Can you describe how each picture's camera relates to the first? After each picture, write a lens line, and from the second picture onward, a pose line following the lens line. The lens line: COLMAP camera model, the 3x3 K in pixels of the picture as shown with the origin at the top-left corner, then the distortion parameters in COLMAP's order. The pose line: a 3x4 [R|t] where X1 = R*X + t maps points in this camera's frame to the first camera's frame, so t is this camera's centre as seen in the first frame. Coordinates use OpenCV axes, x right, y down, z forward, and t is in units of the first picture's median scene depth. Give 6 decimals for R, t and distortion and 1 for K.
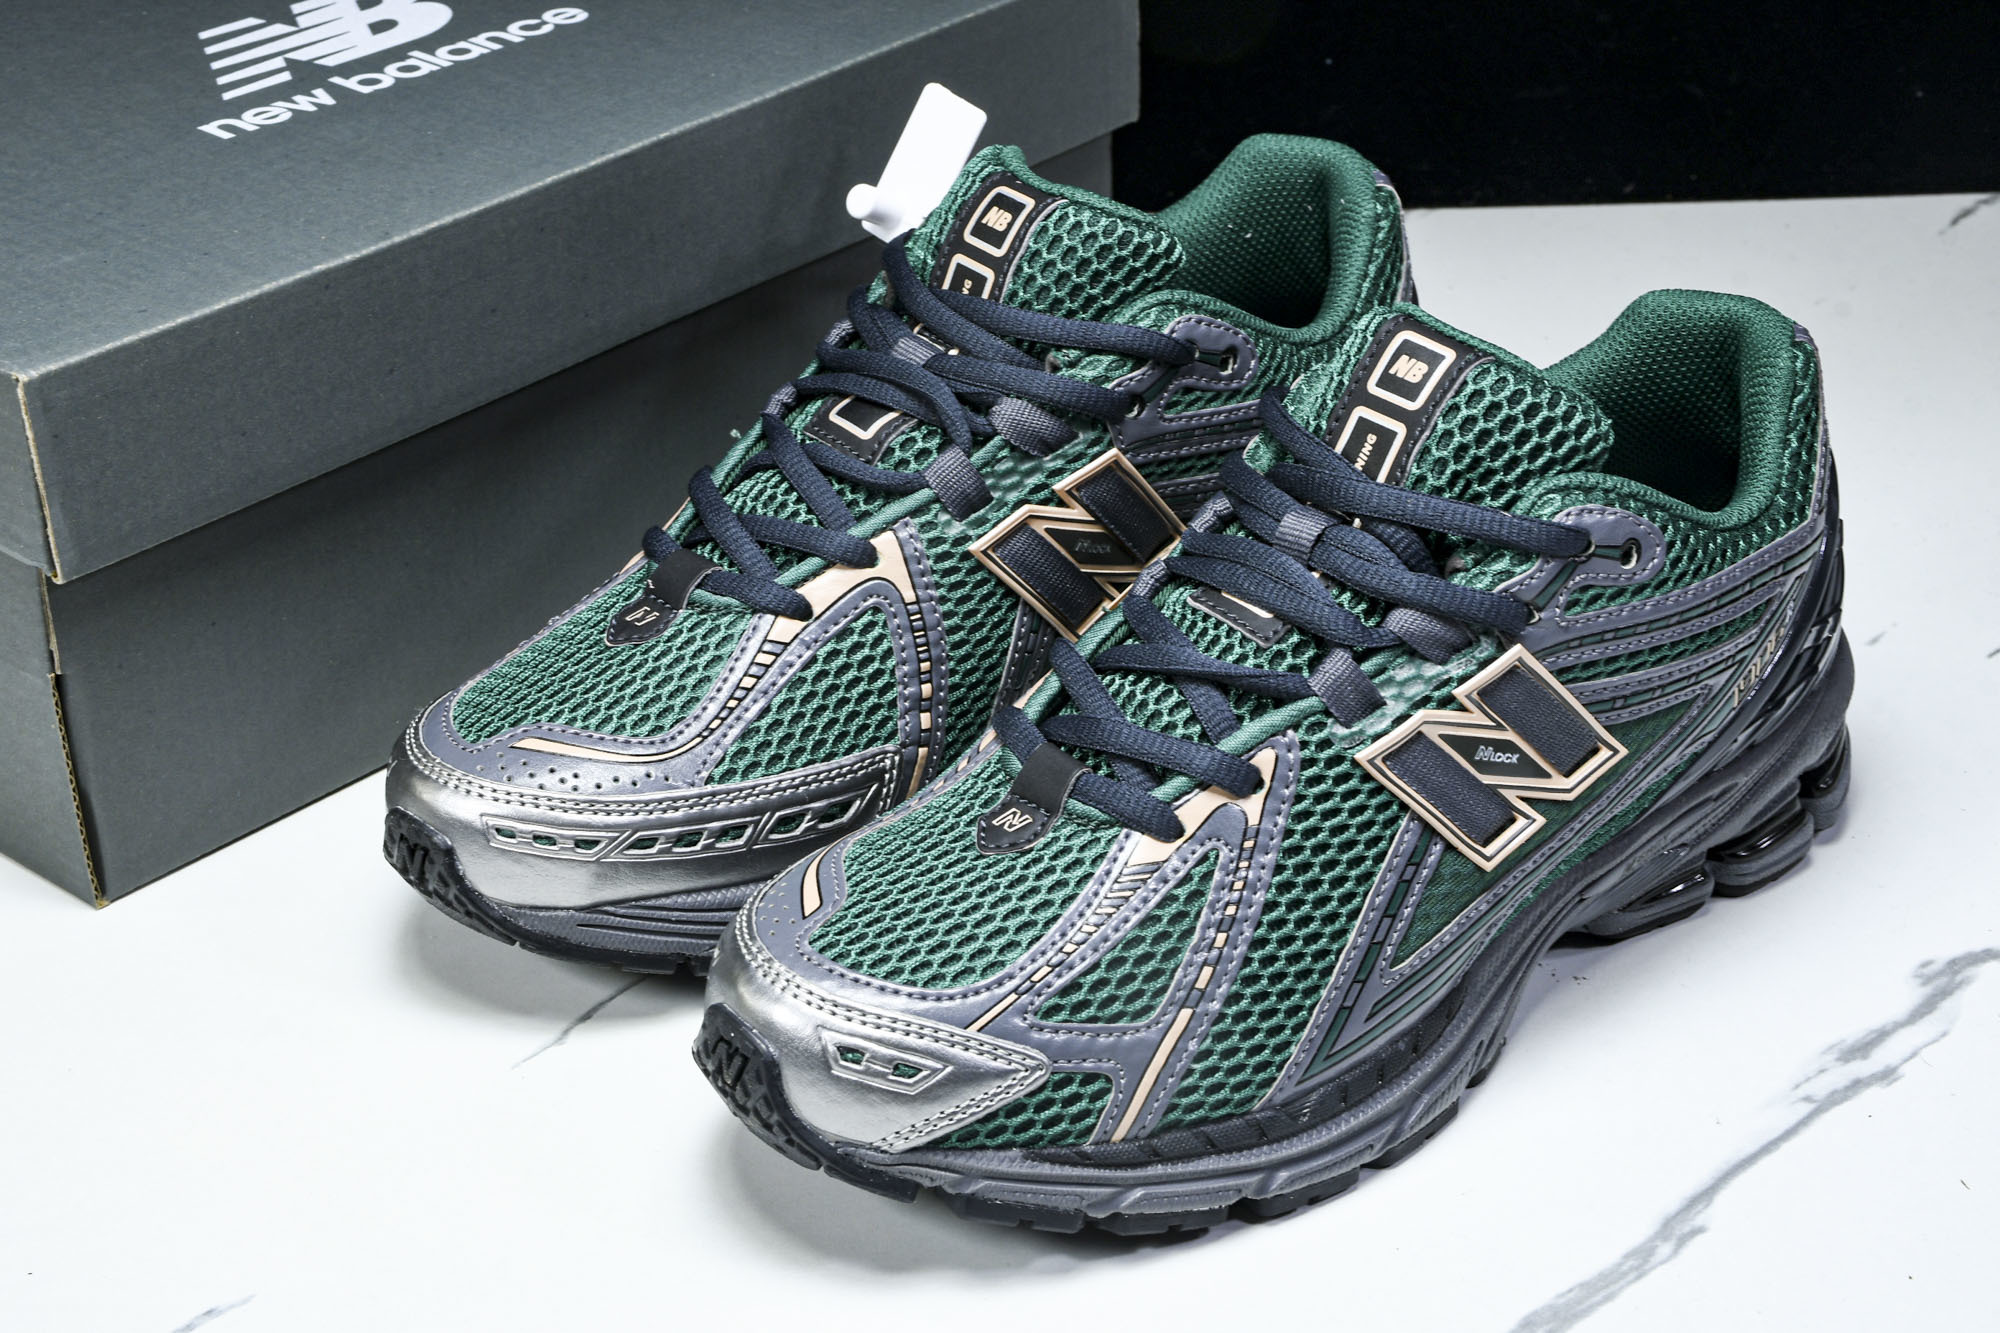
lens RADIAL K [[3934.8, 0, 961.0], [0, 3934.8, 640.3], [0, 0, 1]] dist [0.227130, 0.000000]
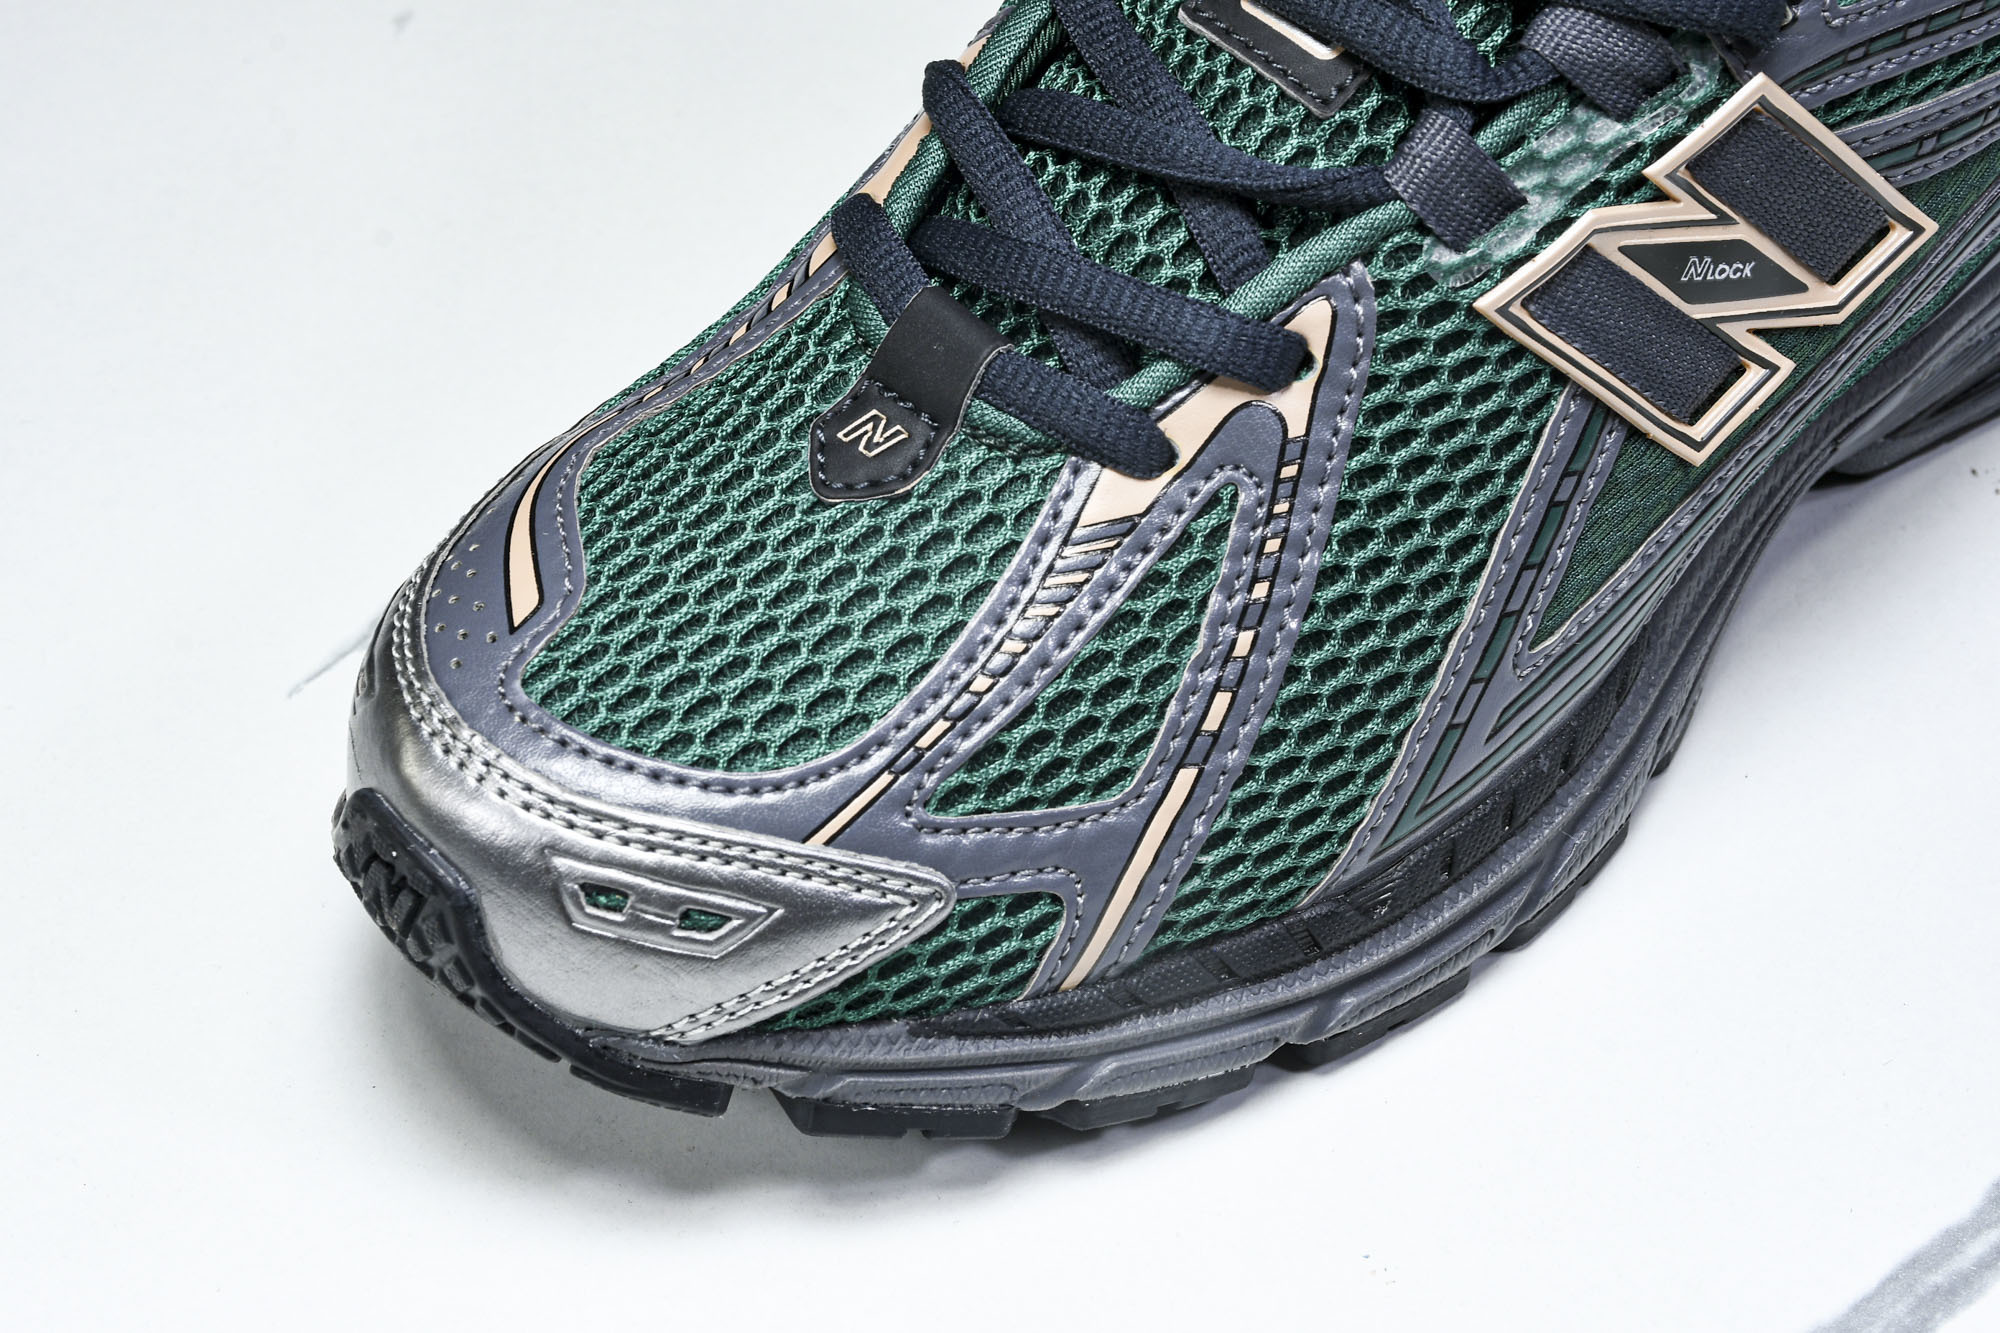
lens RADIAL K [[4652.8, 0, 1007.5], [0, 4652.8, 661.1], [0, 0, 1]] dist [0.430673, 0.000000]
pose [[0.998450, -0.039265, 0.039438, 0.004664], [0.026775, 0.960177, 0.278106, -0.109045], [-0.048787, -0.276619, 0.959741, 0.341603]]
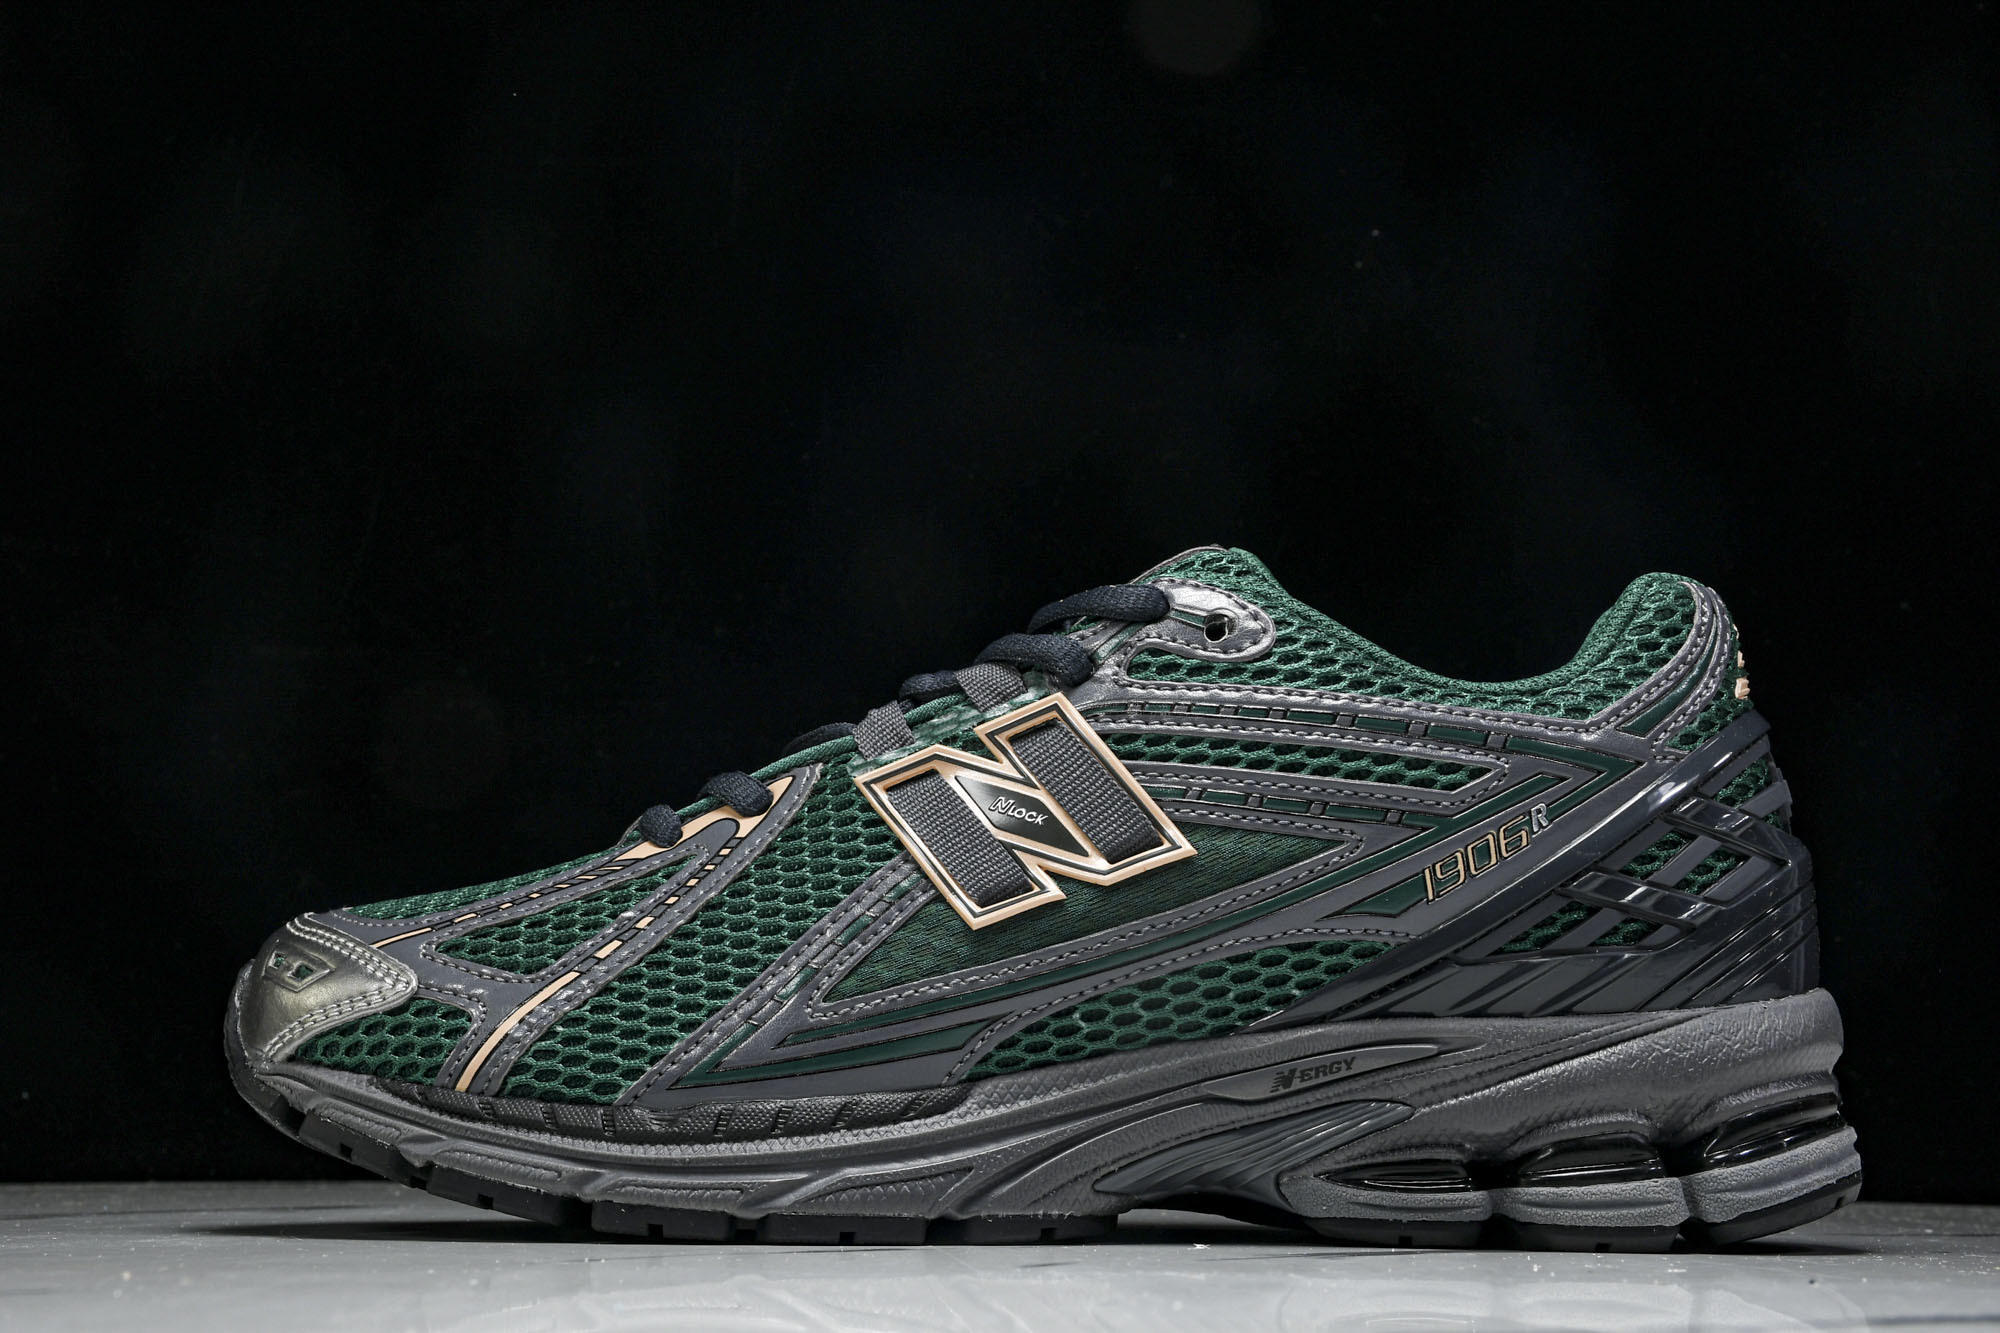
lens RADIAL K [[3180.1, 0, 1014.0], [0, 3180.1, 664.7], [0, 0, 1]] dist [0.015669, 0.000000]
pose [[0.724464, -0.121631, -0.678497, 0.629100], [-0.355561, 0.777315, -0.518996, 0.377862], [0.590532, 0.617241, 0.519889, 0.613400]]
